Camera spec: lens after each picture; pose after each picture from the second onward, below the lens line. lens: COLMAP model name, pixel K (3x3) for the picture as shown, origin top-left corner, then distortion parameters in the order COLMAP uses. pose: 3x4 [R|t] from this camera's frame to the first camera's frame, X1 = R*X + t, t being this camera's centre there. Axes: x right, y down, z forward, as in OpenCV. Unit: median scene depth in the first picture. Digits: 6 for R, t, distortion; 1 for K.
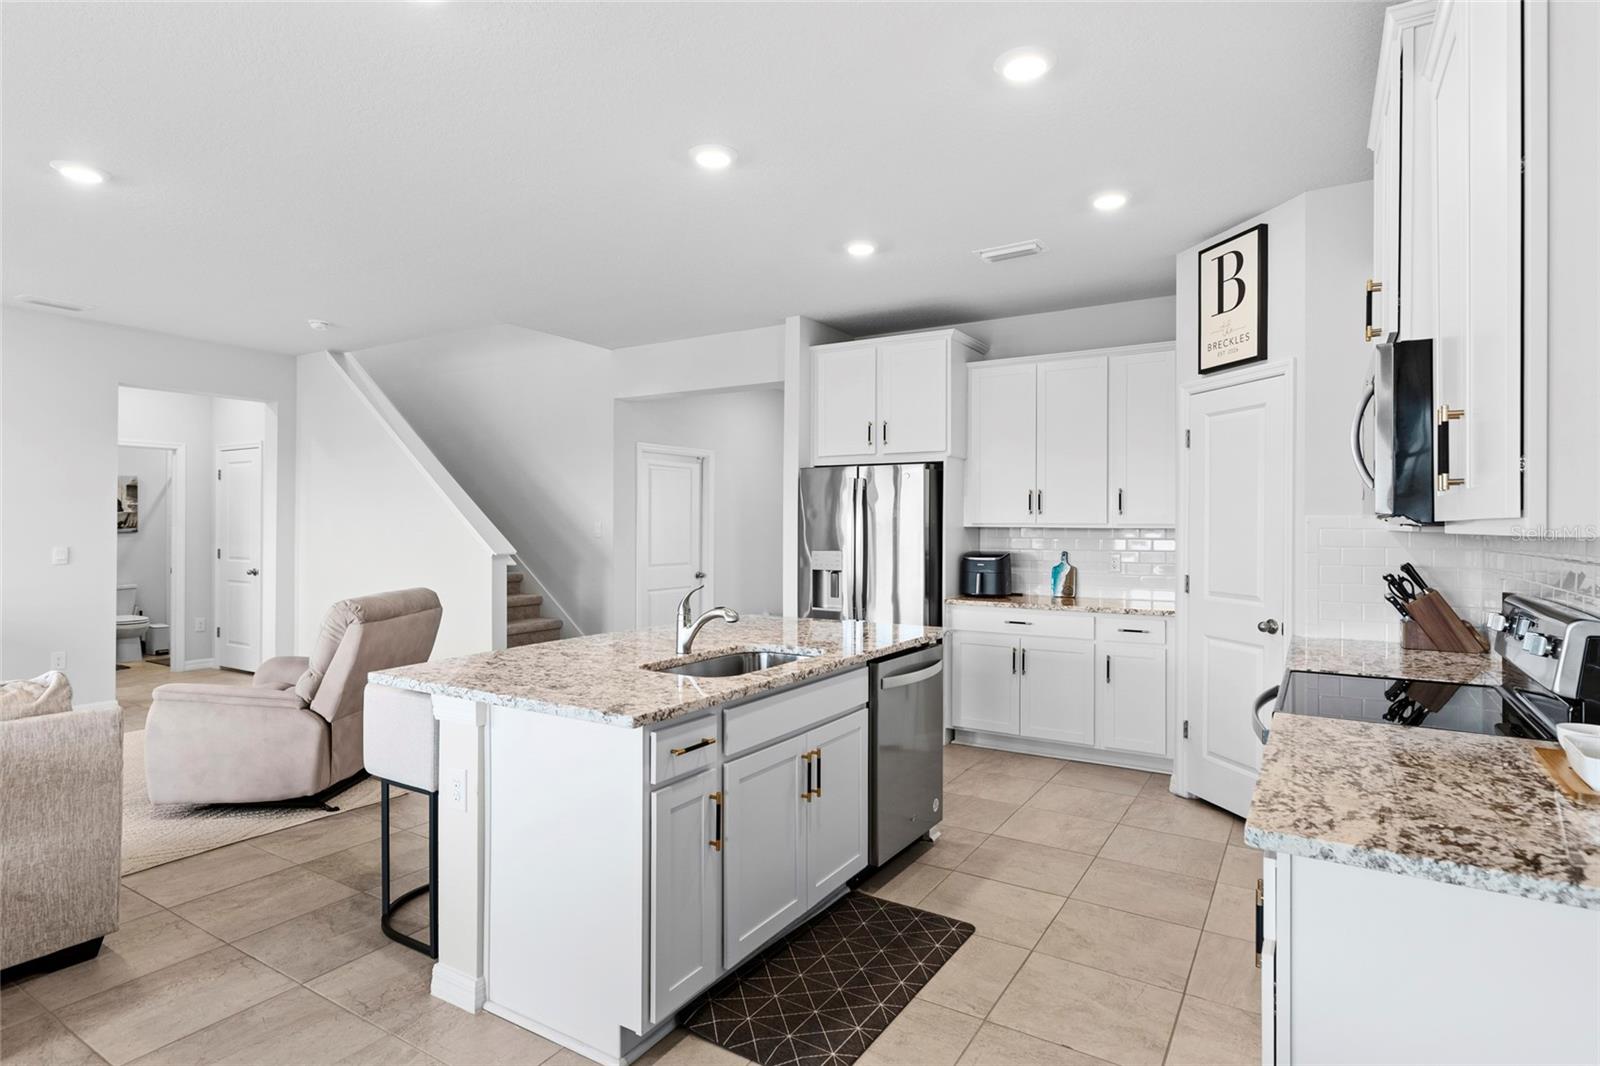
lens RADIAL K [[832.2, 0, 803.6], [0, 832.2, 523.0], [0, 0, 1]] dist [0.000064, 0.000673]
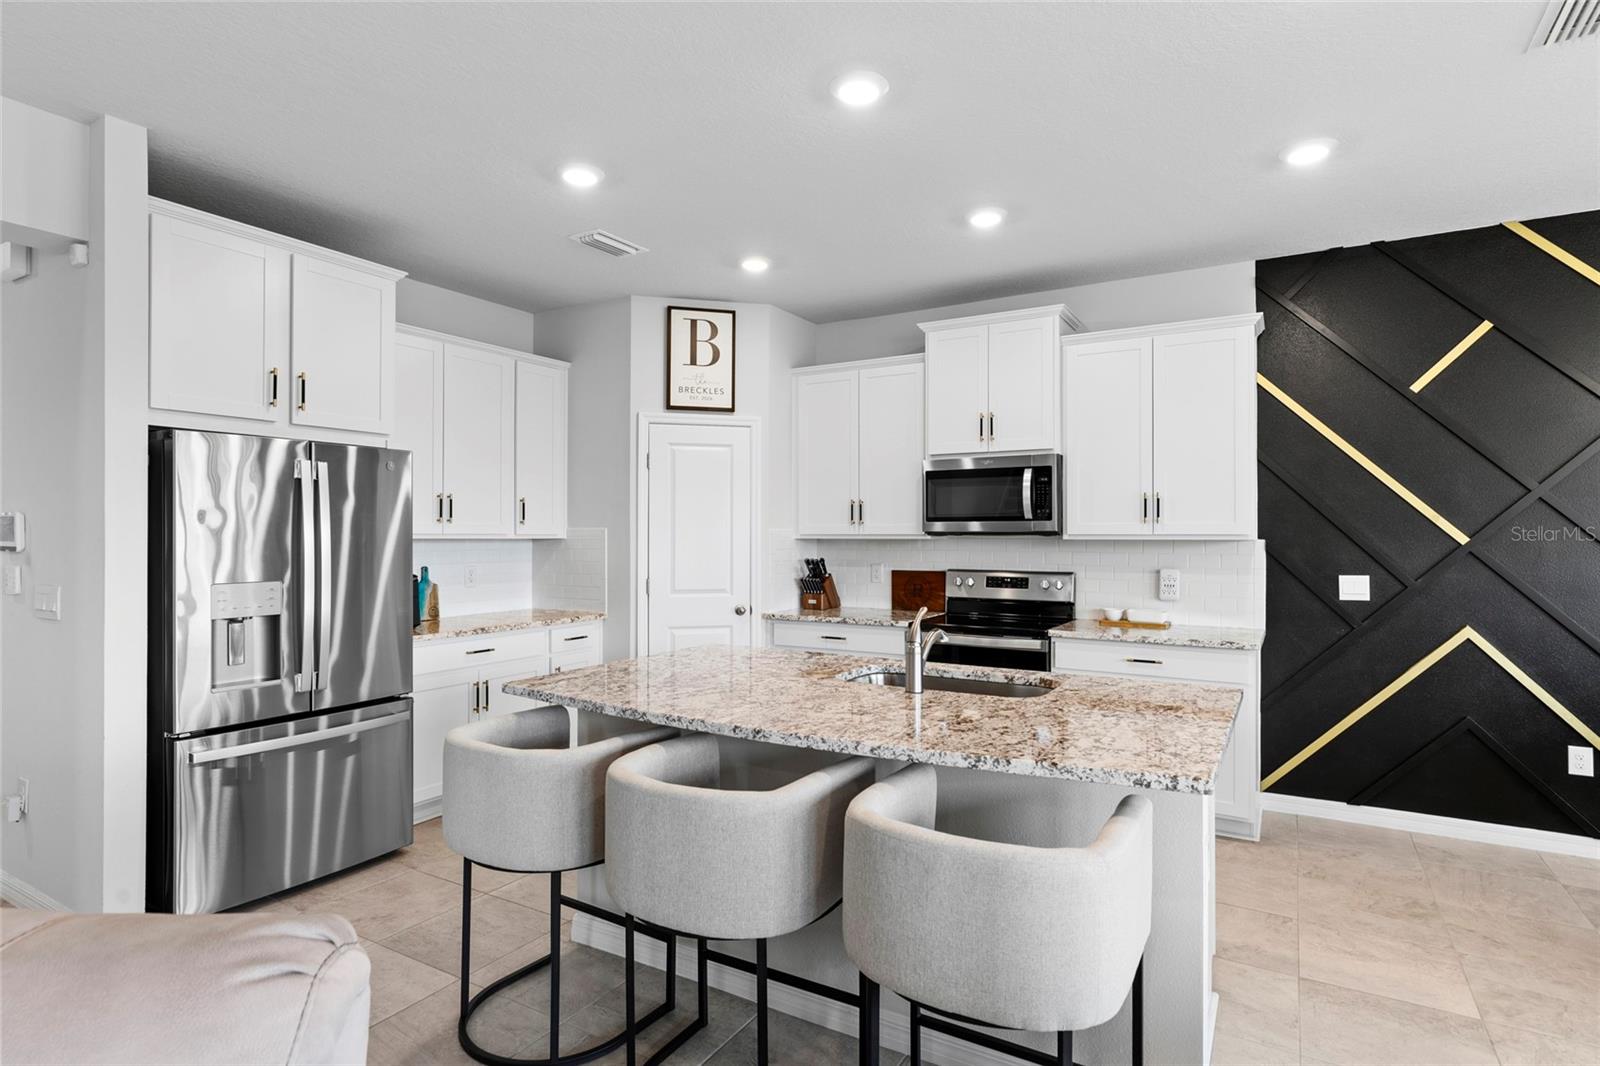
lens RADIAL K [[826.9, 0, 800.0], [0, 826.9, 533.0], [0, 0, 1]] dist [0.000307, 0.000153]
pose [[-0.015576, -0.002566, 0.999875, -0.724223], [-0.003760, 0.999990, 0.002508, -0.004953], [-0.999872, -0.003720, -0.015586, 0.844720]]
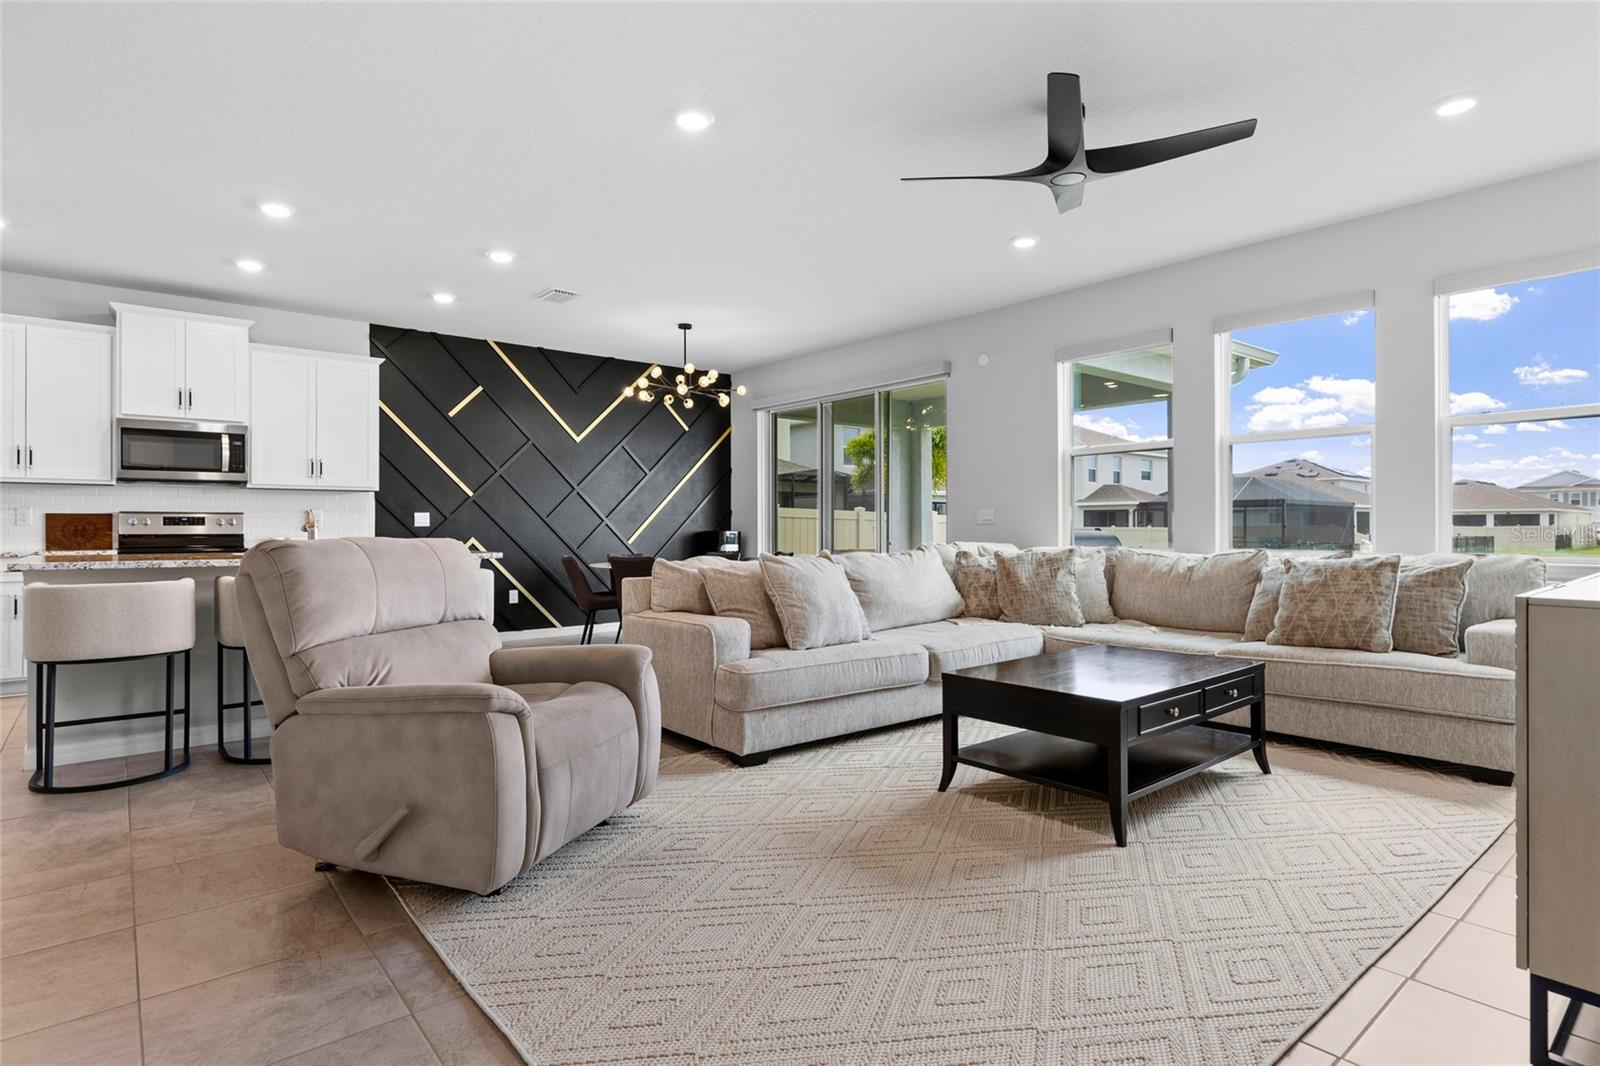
lens RADIAL K [[832.2, 0, 803.6], [0, 832.2, 523.0], [0, 0, 1]] dist [0.000064, 0.000673]
pose [[-0.947909, -0.001226, 0.318539, -1.105524], [-0.003861, 0.999963, -0.007639, 0.078671], [-0.318518, -0.008471, -0.947879, 1.614534]]
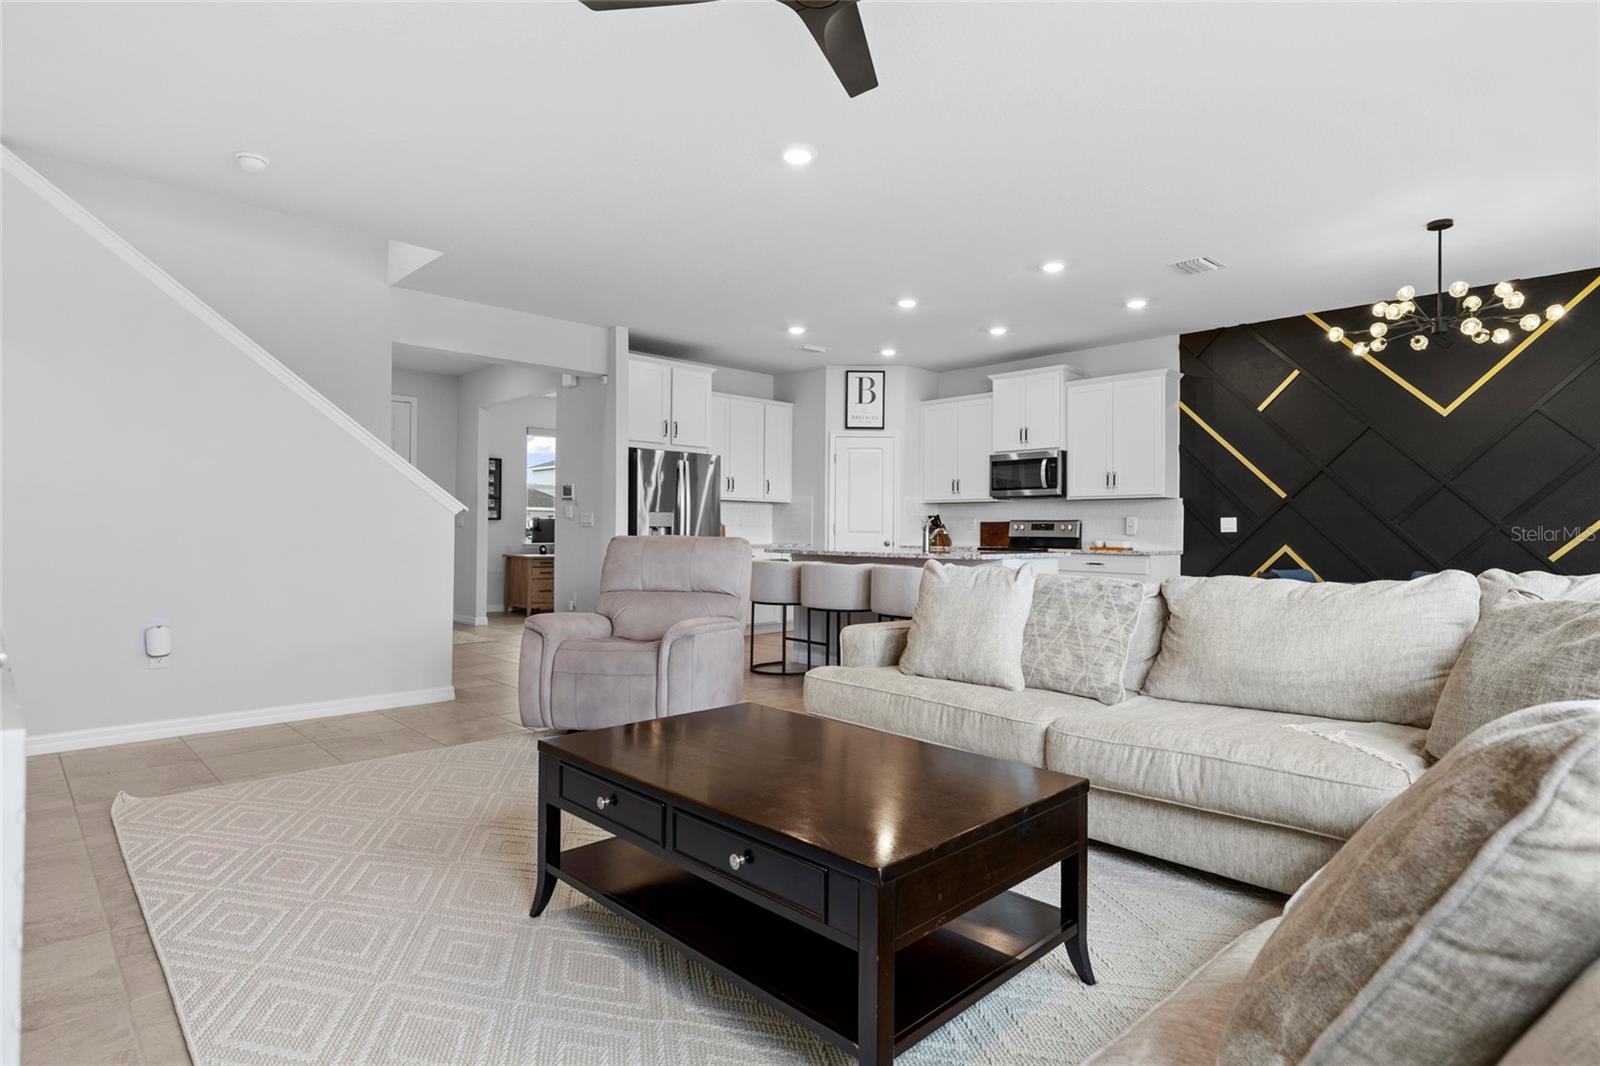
lens RADIAL K [[832.2, 0, 803.6], [0, 832.2, 523.0], [0, 0, 1]] dist [0.000064, 0.000673]
pose [[0.246271, 0.006320, 0.969180, -1.627595], [-0.009064, 0.999950, -0.004217, 0.072008], [-0.969159, -0.007746, 0.246316, 0.593493]]
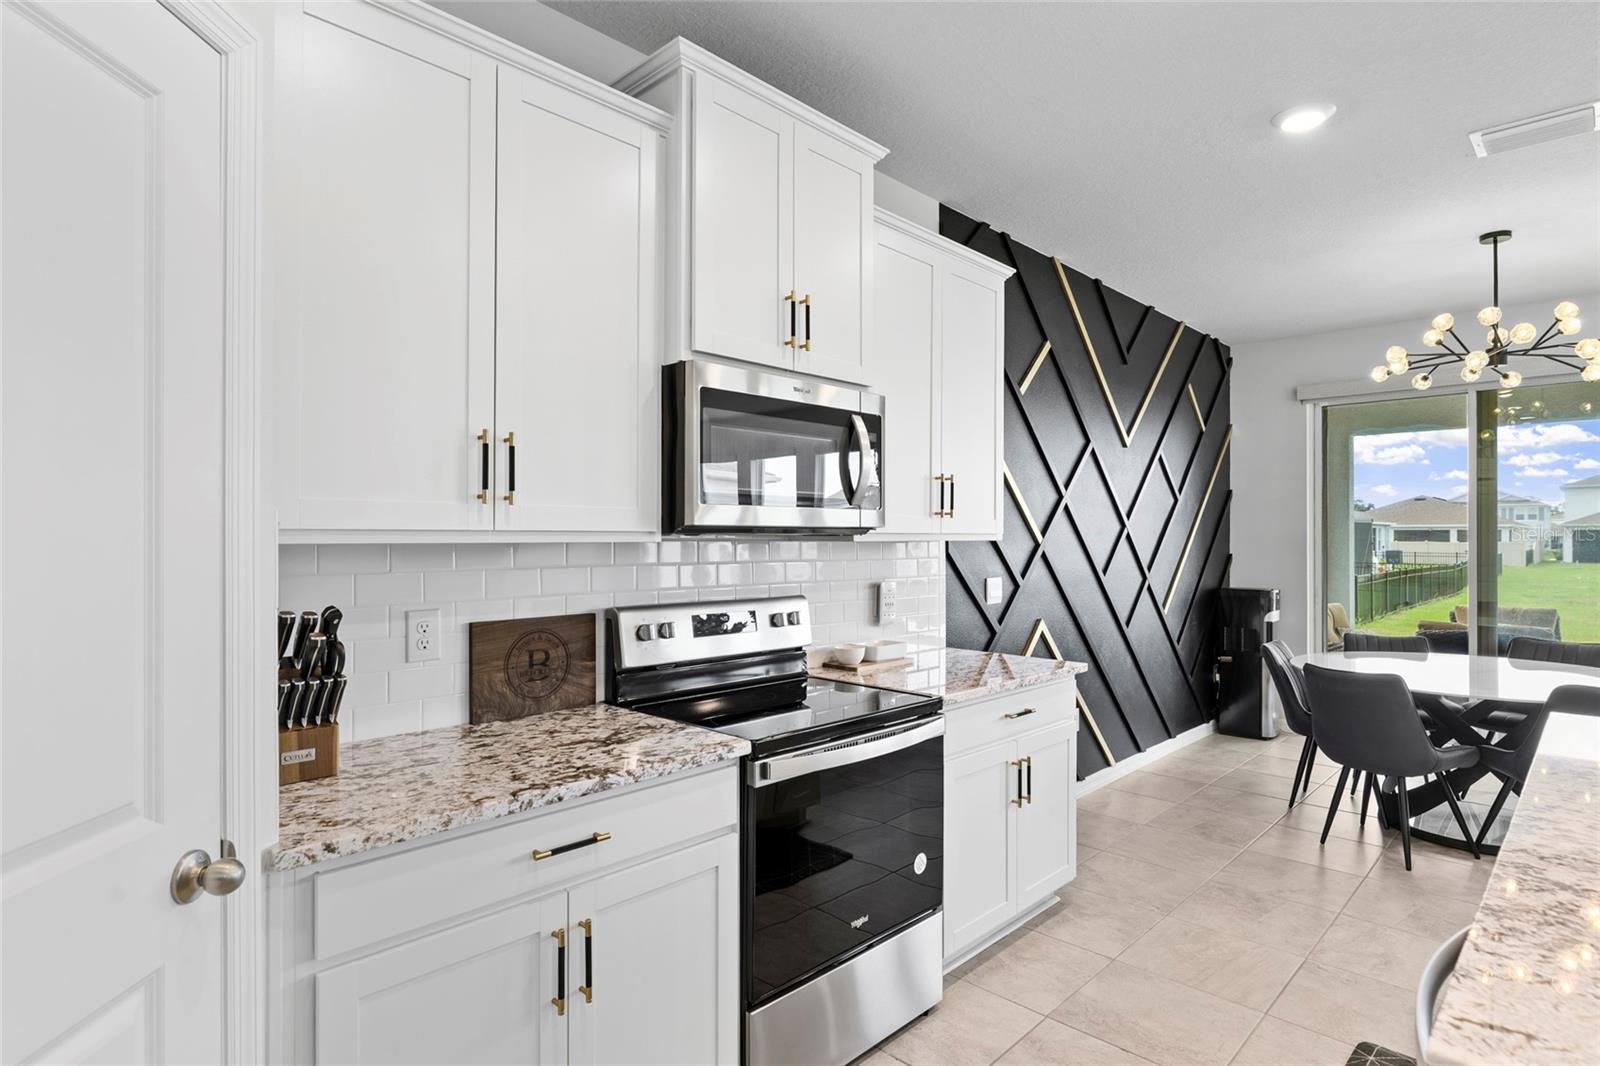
lens RADIAL K [[837.1, 0, 805.1], [0, 837.1, 538.2], [0, 0, 1]] dist [-0.001334, -0.000256]
pose [[-0.977263, -0.009429, 0.211823, 0.264368], [-0.009292, 0.999955, 0.001641, 0.001519], [-0.211829, -0.000365, -0.977307, 1.137776]]
